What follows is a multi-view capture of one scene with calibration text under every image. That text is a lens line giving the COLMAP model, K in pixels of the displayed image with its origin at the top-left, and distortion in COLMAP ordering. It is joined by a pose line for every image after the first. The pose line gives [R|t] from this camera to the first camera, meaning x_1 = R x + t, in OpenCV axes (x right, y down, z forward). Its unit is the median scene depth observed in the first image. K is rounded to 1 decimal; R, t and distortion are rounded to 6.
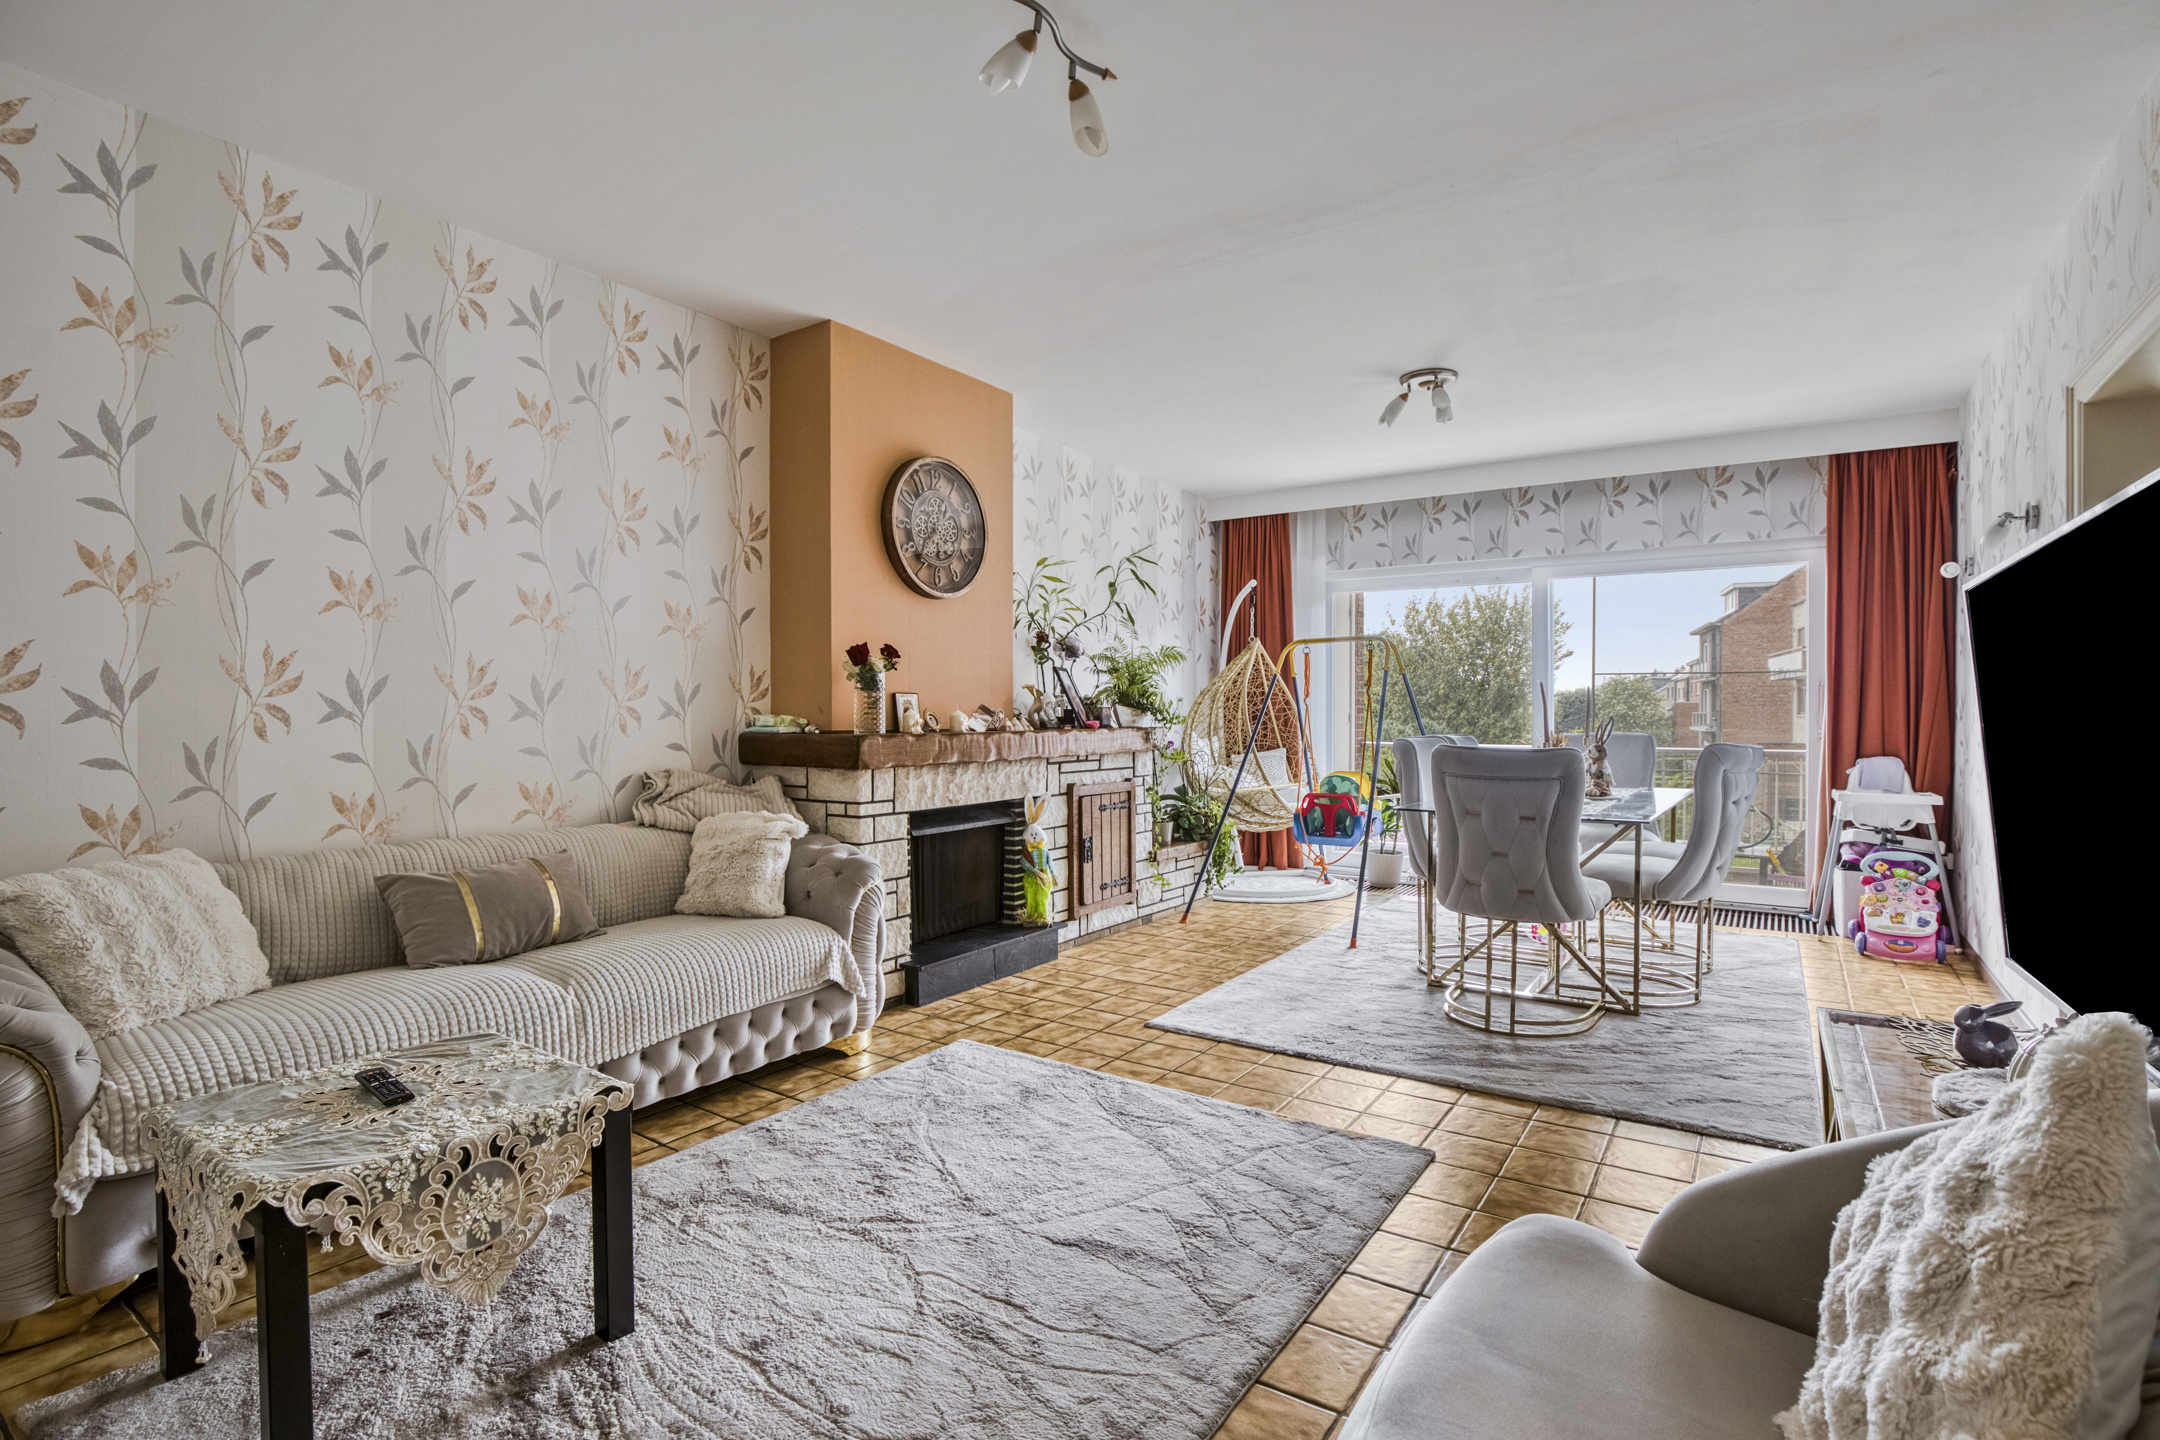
lens RADIAL K [[1033.8, 0, 1086.9], [0, 1033.8, 709.5], [0, 0, 1]] dist [-0.028722, 0.005390]
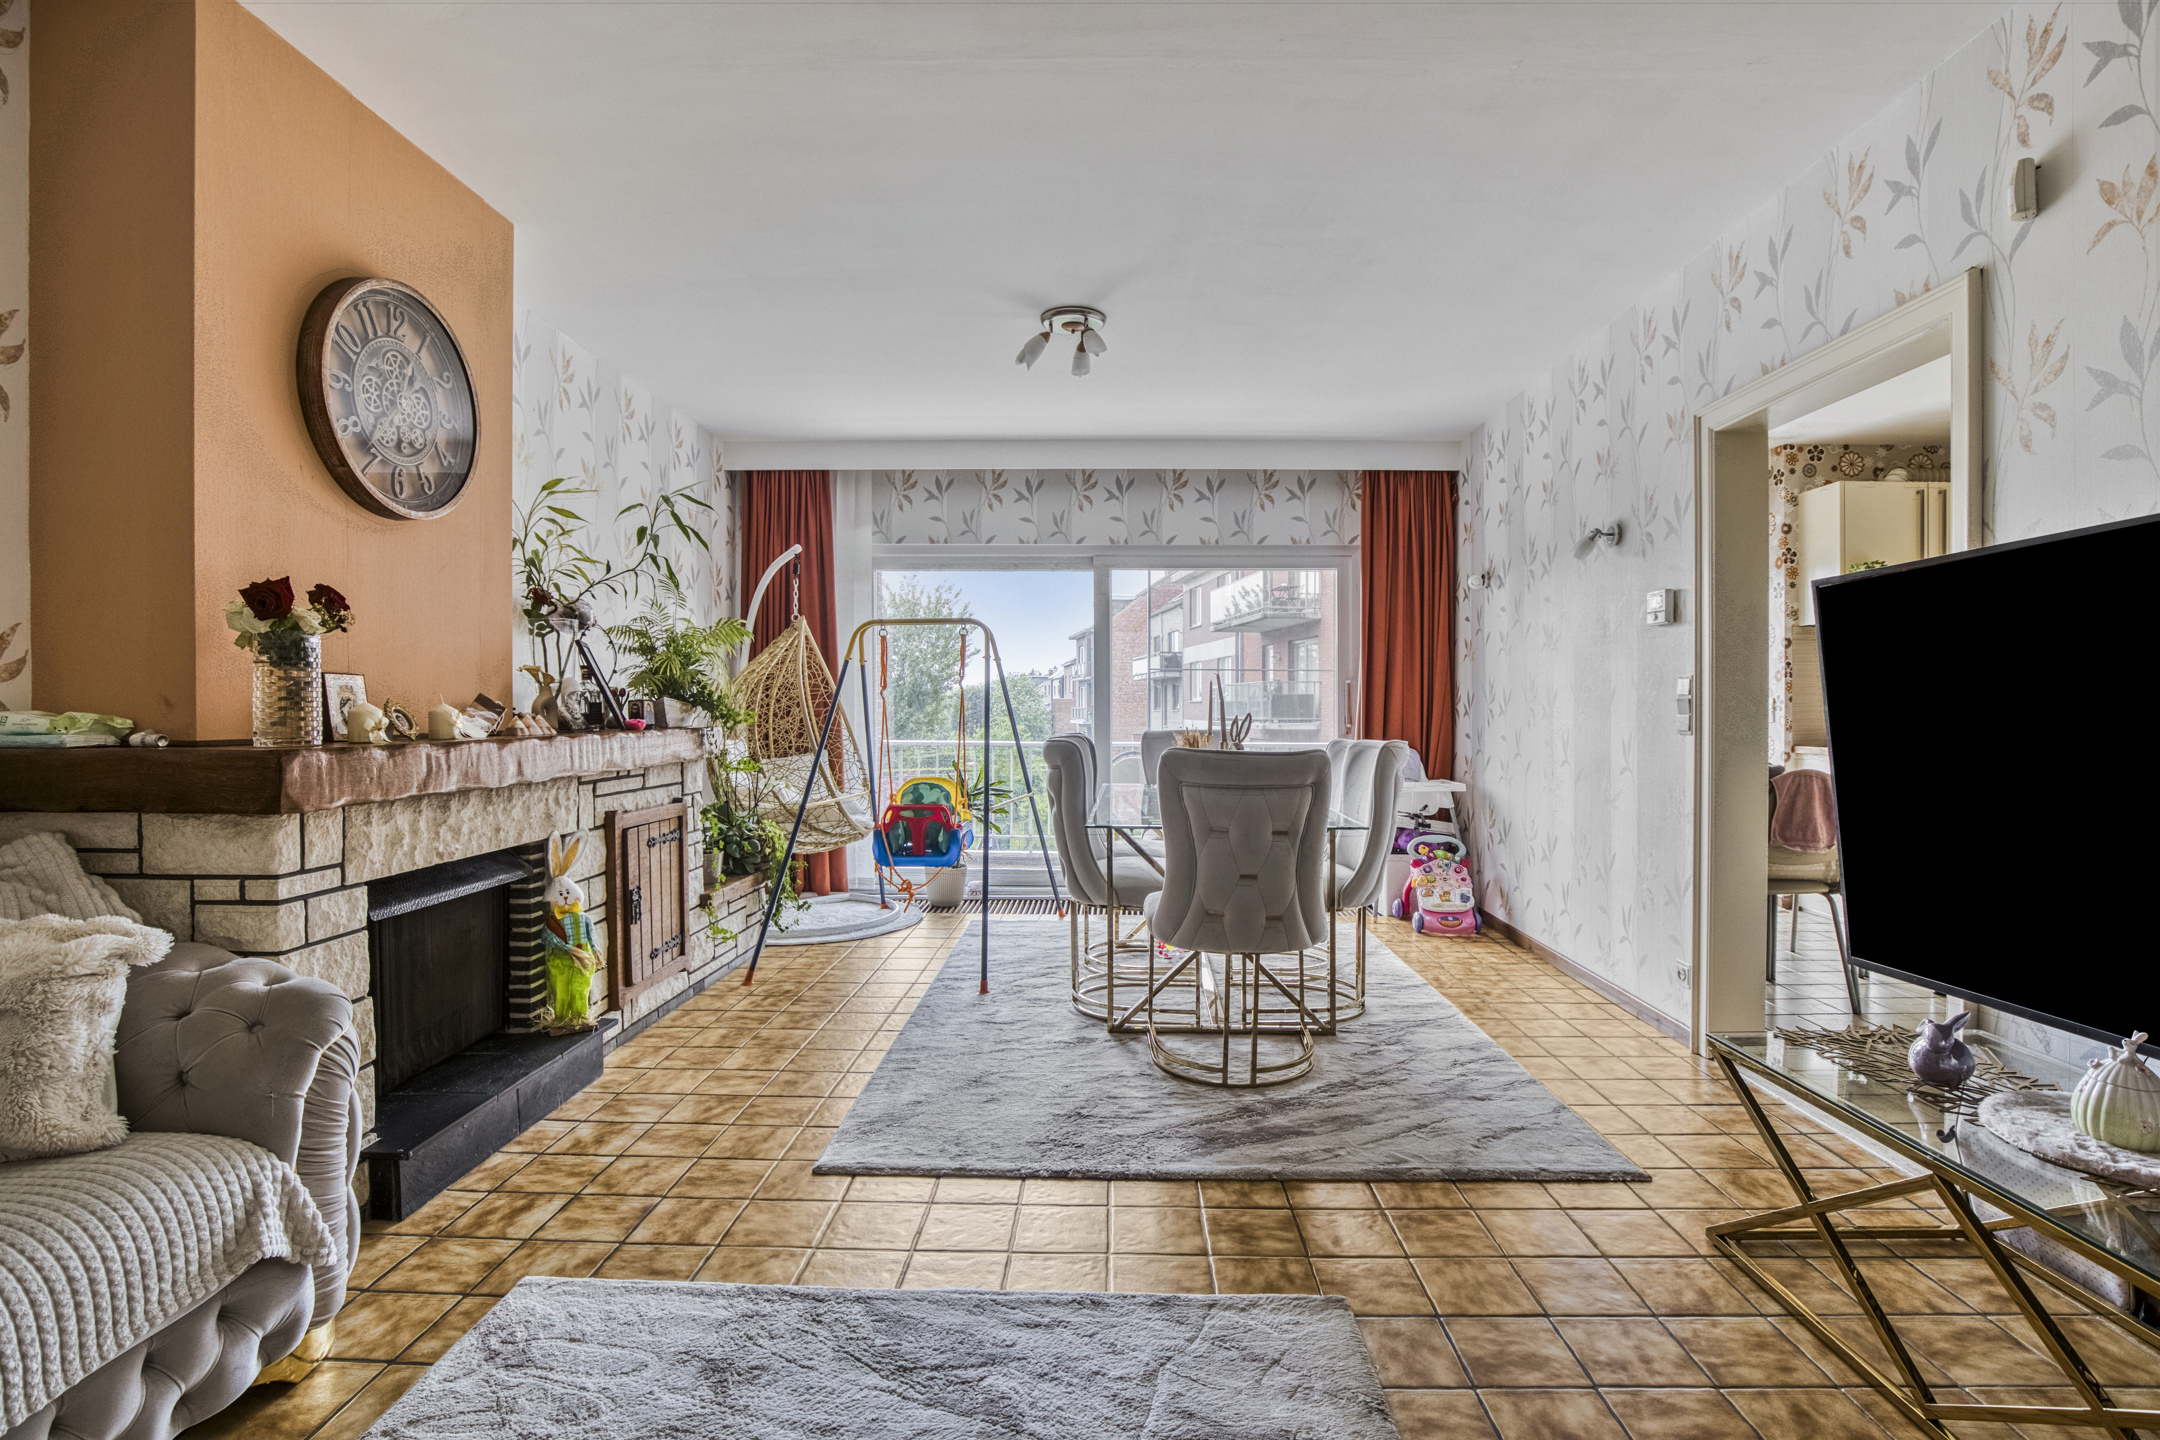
lens RADIAL K [[1033.8, 0, 1086.9], [0, 1033.8, 709.5], [0, 0, 1]] dist [-0.028722, 0.005390]
pose [[0.840440, 0.000602, 0.541905, -0.130340], [-0.003452, 0.999985, 0.004244, 0.000453], [-0.541894, -0.005438, 0.840429, 0.281072]]
